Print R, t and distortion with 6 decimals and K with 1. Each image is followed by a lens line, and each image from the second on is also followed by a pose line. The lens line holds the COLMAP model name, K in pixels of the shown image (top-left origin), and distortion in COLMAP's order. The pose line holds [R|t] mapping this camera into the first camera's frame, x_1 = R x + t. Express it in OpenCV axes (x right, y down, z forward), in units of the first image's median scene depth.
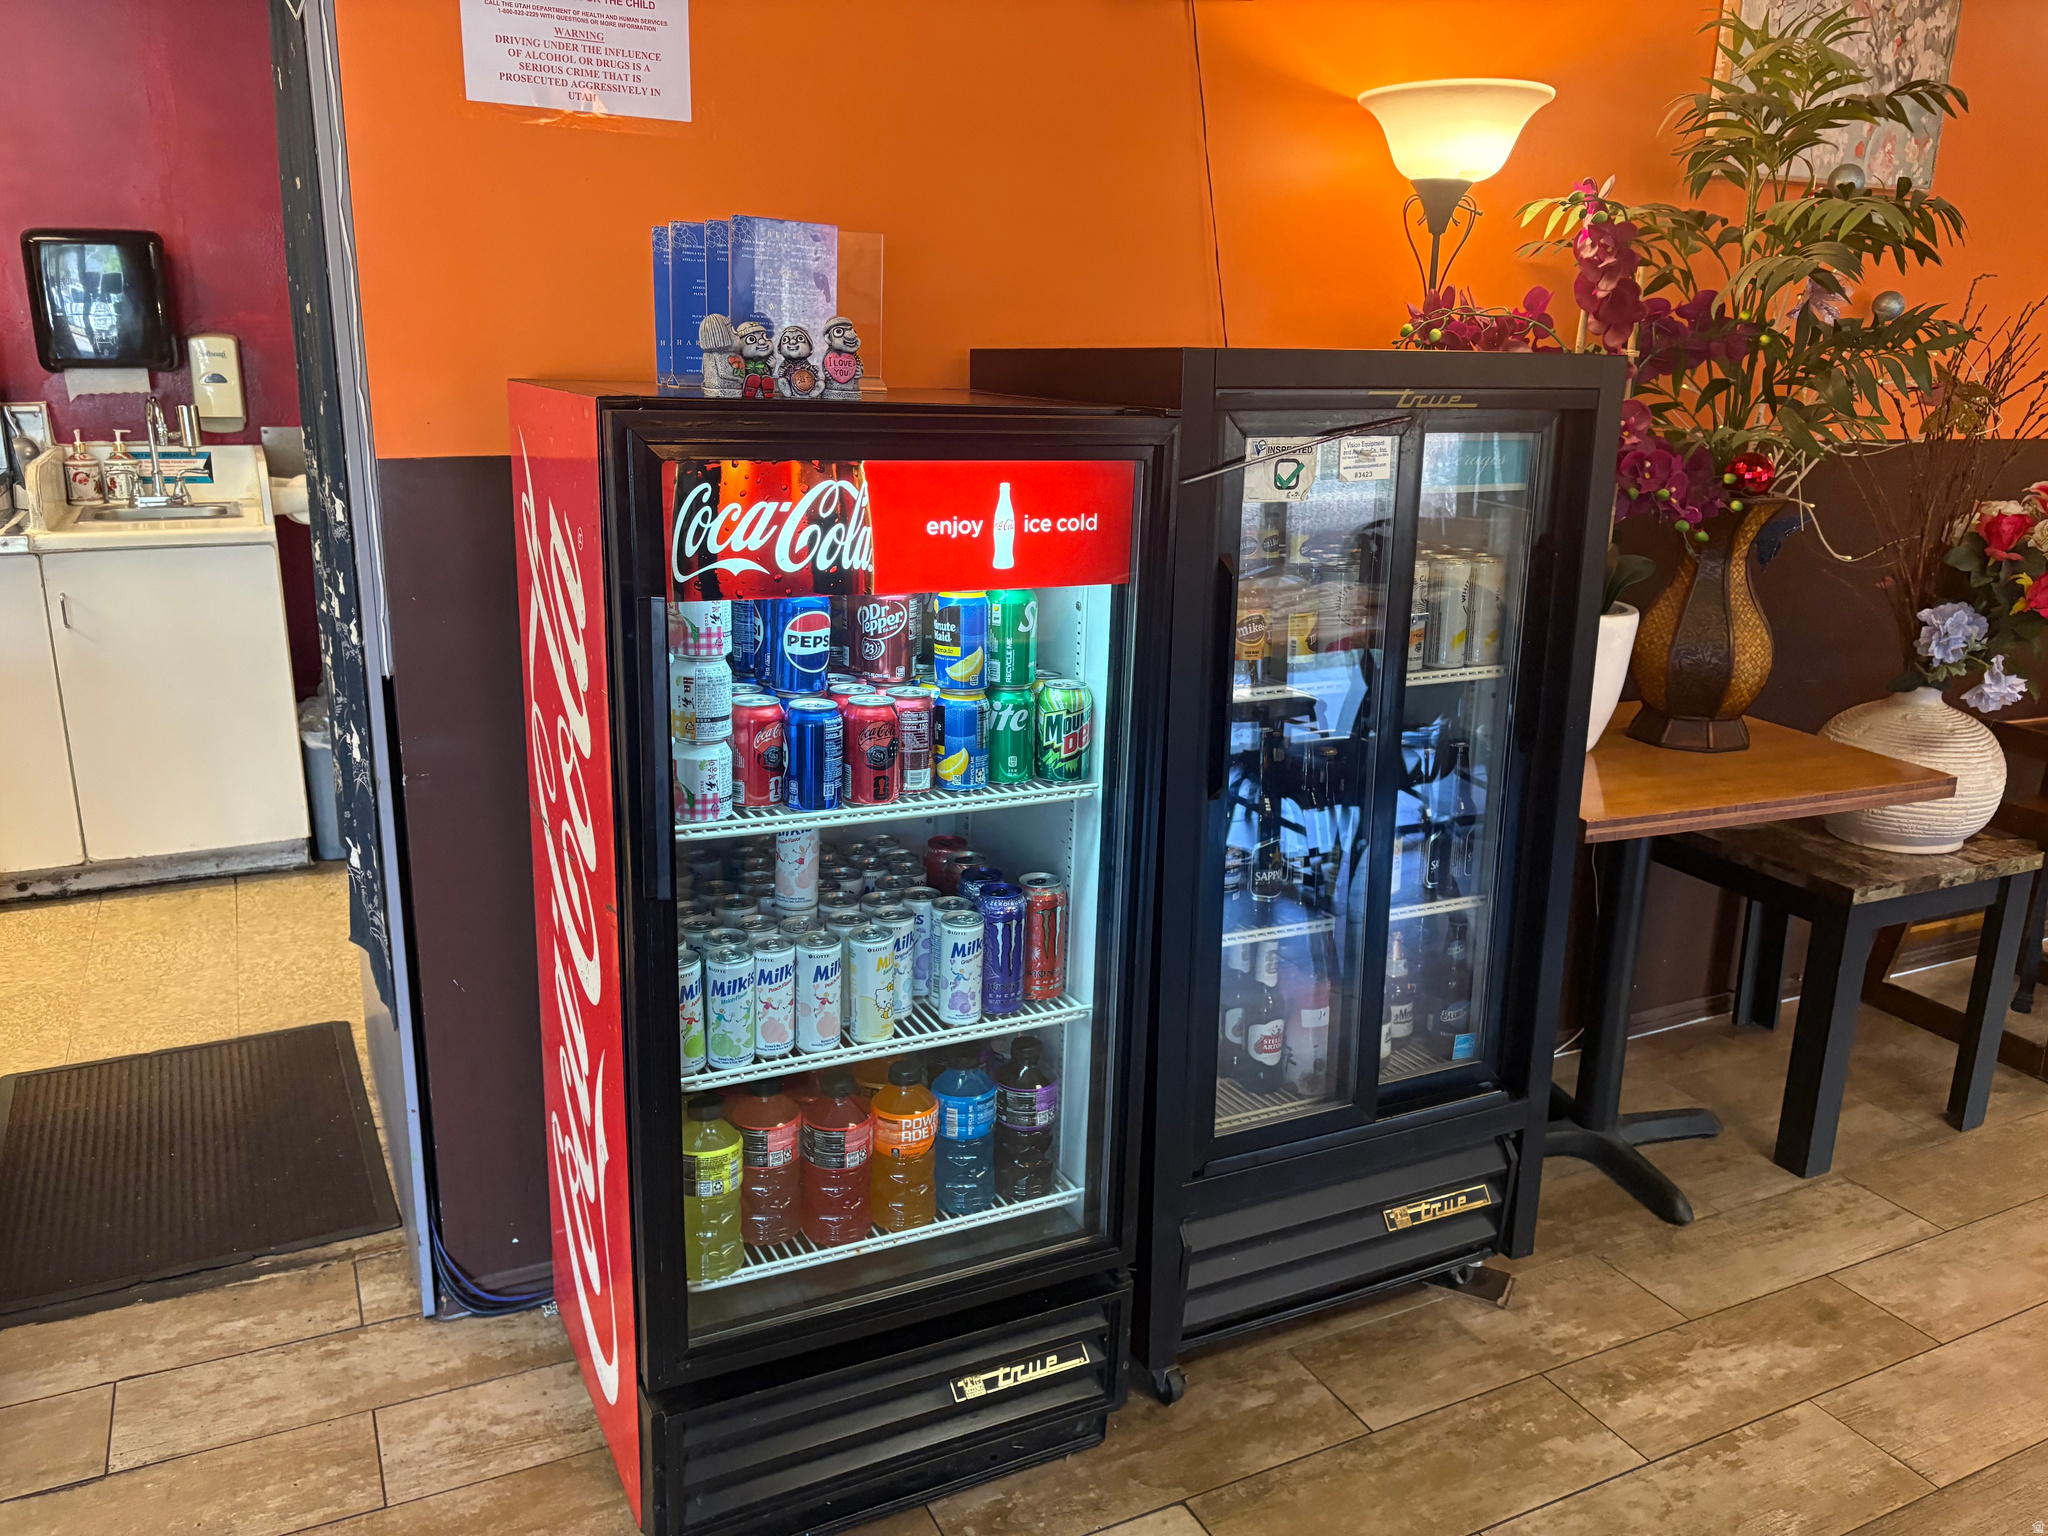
lens RADIAL K [[1567.5, 0, 1029.5], [0, 1567.5, 764.6], [0, 0, 1]] dist [0.032898, -0.027361]
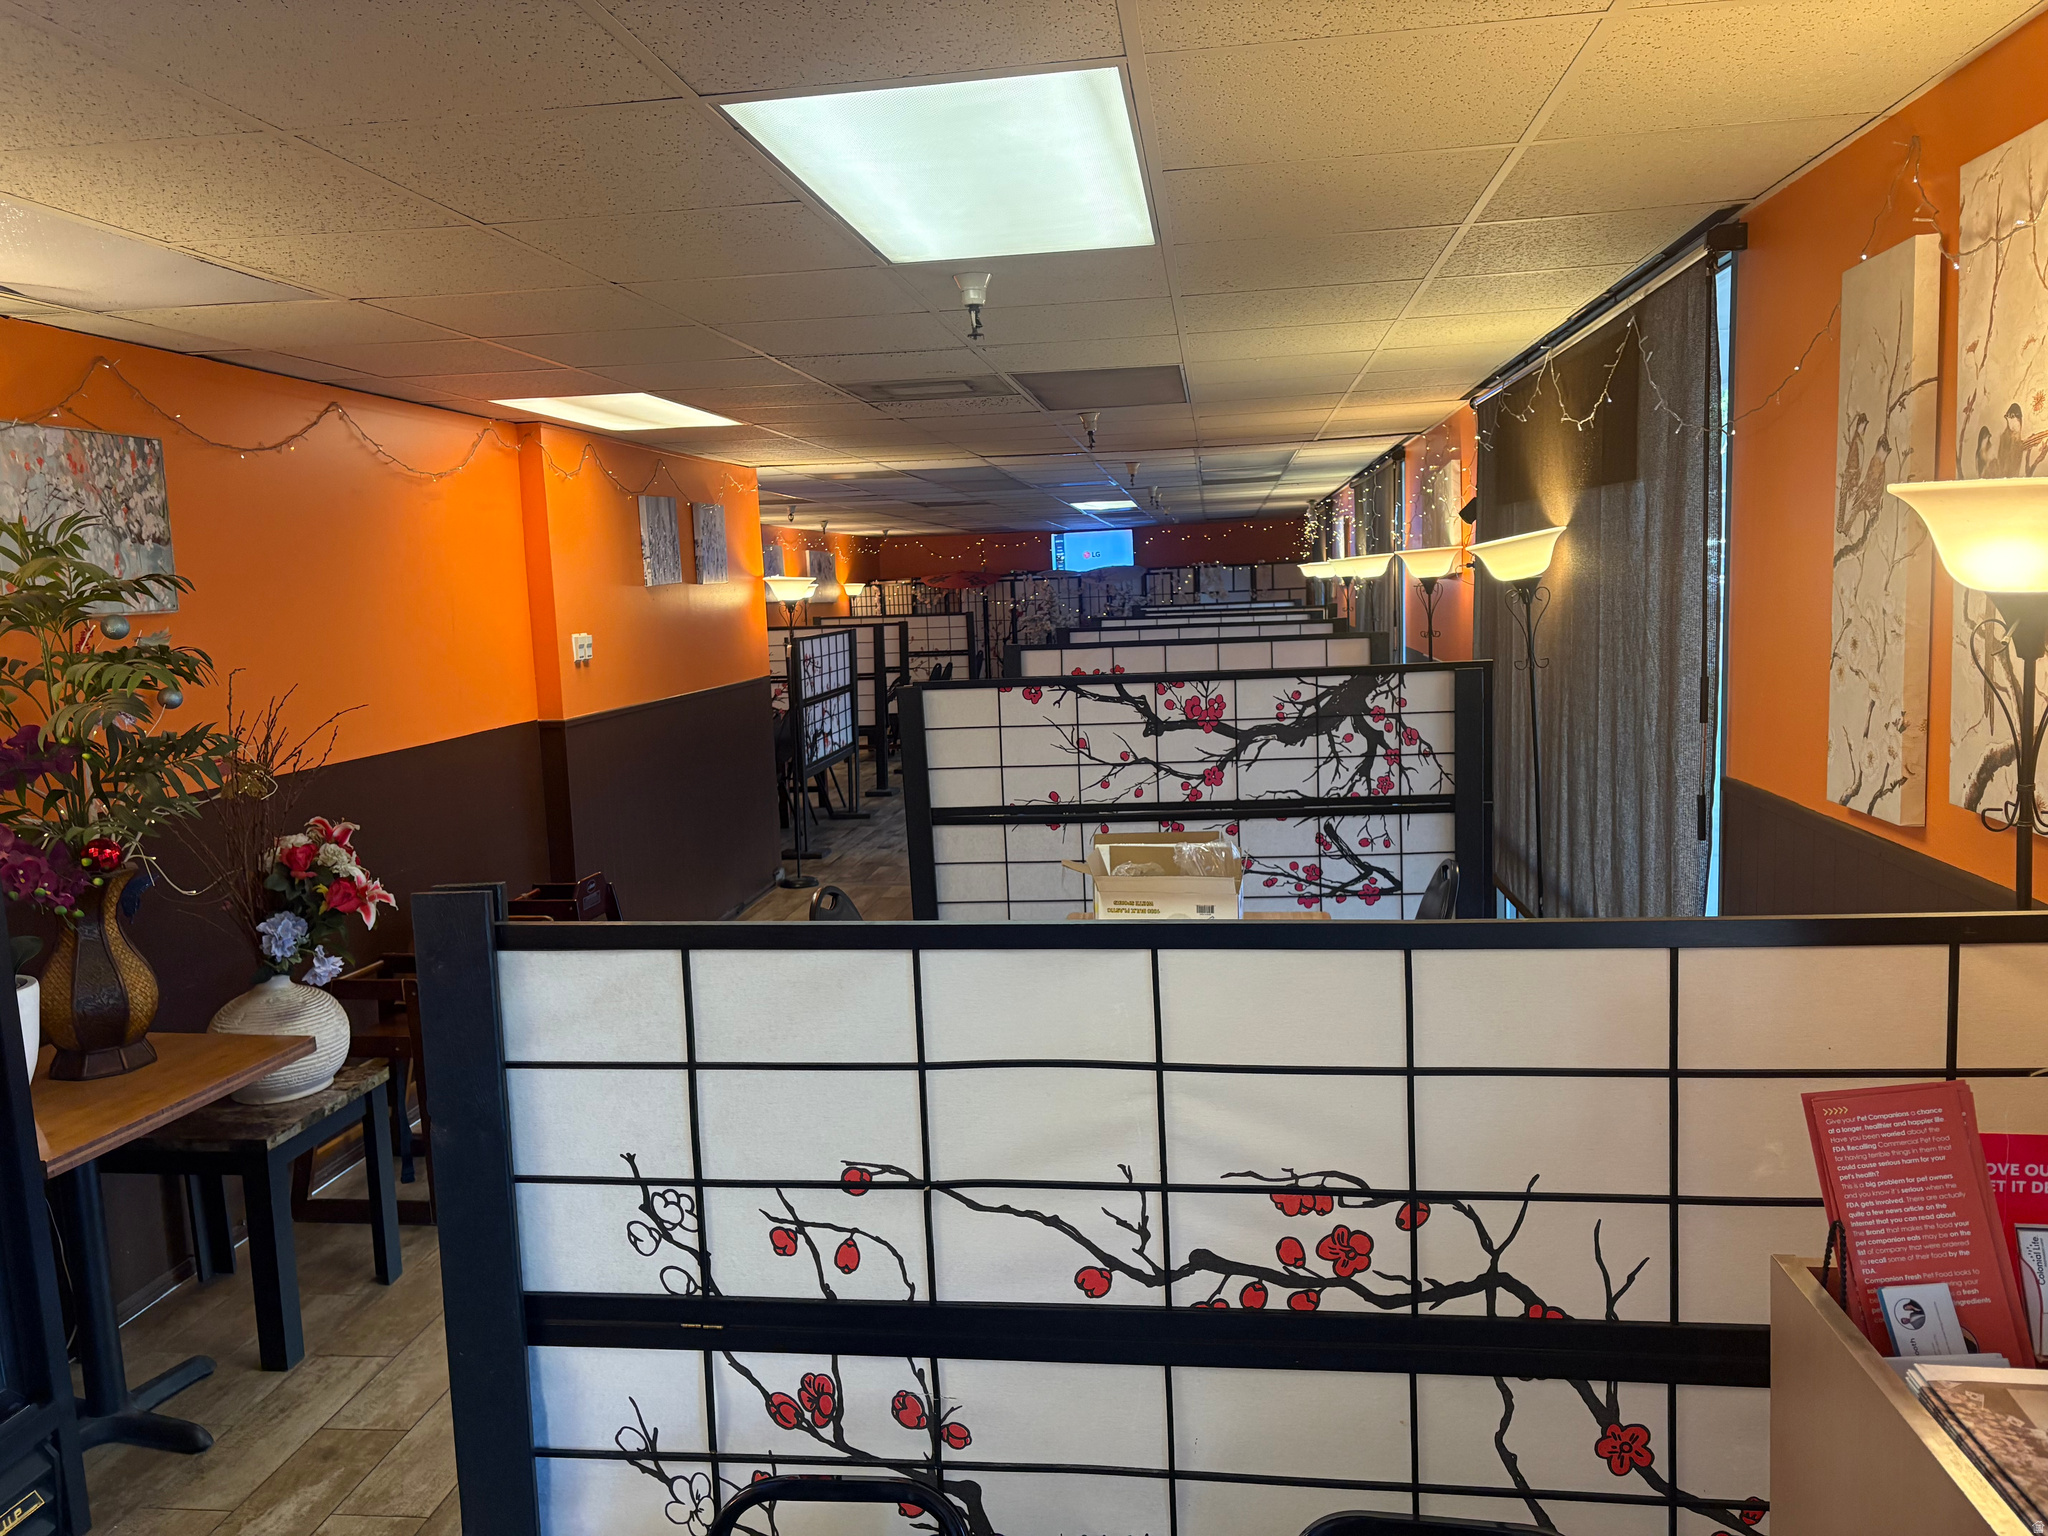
lens RADIAL K [[1567.5, 0, 1029.6], [0, 1567.5, 765.2], [0, 0, 1]] dist [0.032898, -0.027361]
pose [[0.550246, -0.146391, 0.822070, -0.164689], [0.271430, 0.962403, -0.010298, -0.035217], [-0.789655, 0.228801, 0.569293, -0.325425]]
